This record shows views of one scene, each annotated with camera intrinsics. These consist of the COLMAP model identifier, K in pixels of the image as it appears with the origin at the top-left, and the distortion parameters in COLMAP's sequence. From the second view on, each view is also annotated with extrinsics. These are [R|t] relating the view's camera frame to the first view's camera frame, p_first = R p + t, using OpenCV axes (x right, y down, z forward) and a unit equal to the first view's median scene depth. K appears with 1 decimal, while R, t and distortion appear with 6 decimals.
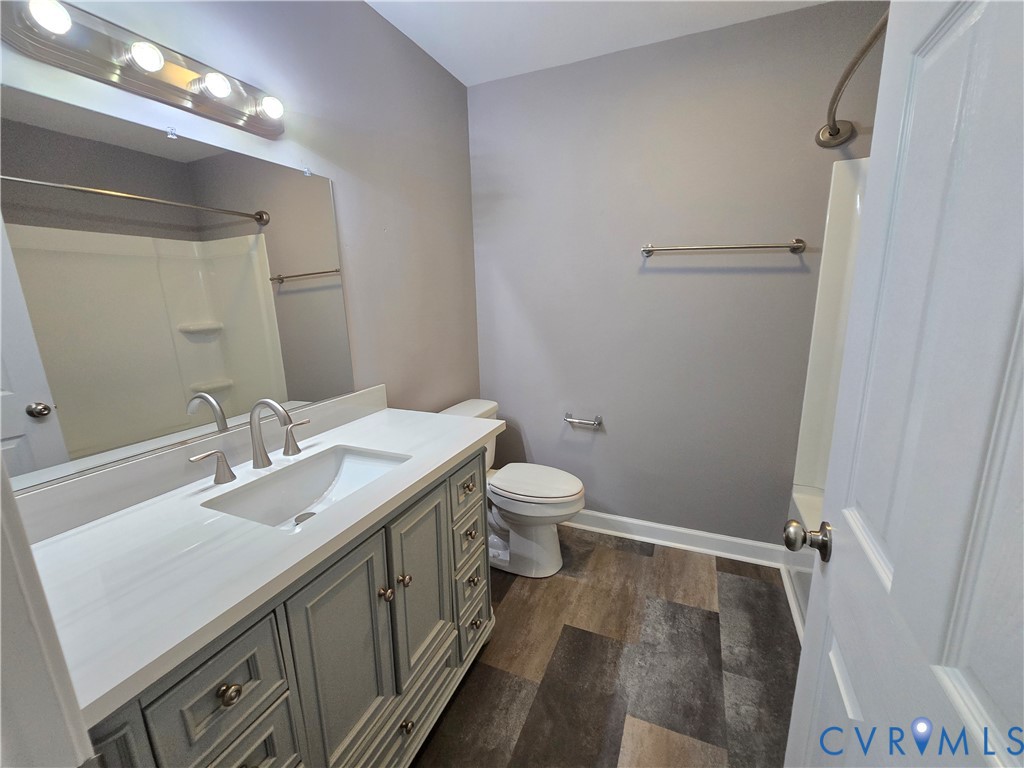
lens RADIAL K [[421.6, 0, 511.4], [0, 421.6, 380.7], [0, 0, 1]] dist [-0.004257, 0.000065]
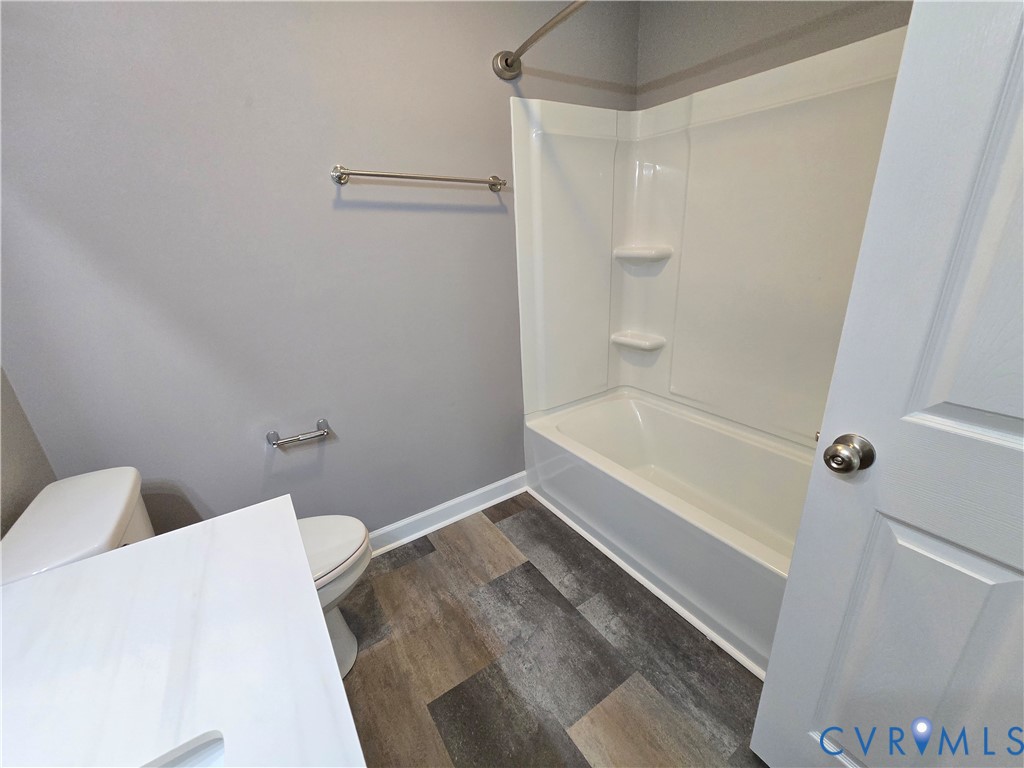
lens RADIAL K [[421.6, 0, 512.9], [0, 421.6, 383.2], [0, 0, 1]] dist [-0.004257, 0.000065]
pose [[0.539951, -0.286600, 0.791400, -0.196509], [0.203687, 0.956789, 0.207525, -0.068643], [-0.816679, 0.049144, 0.574996, 0.412482]]
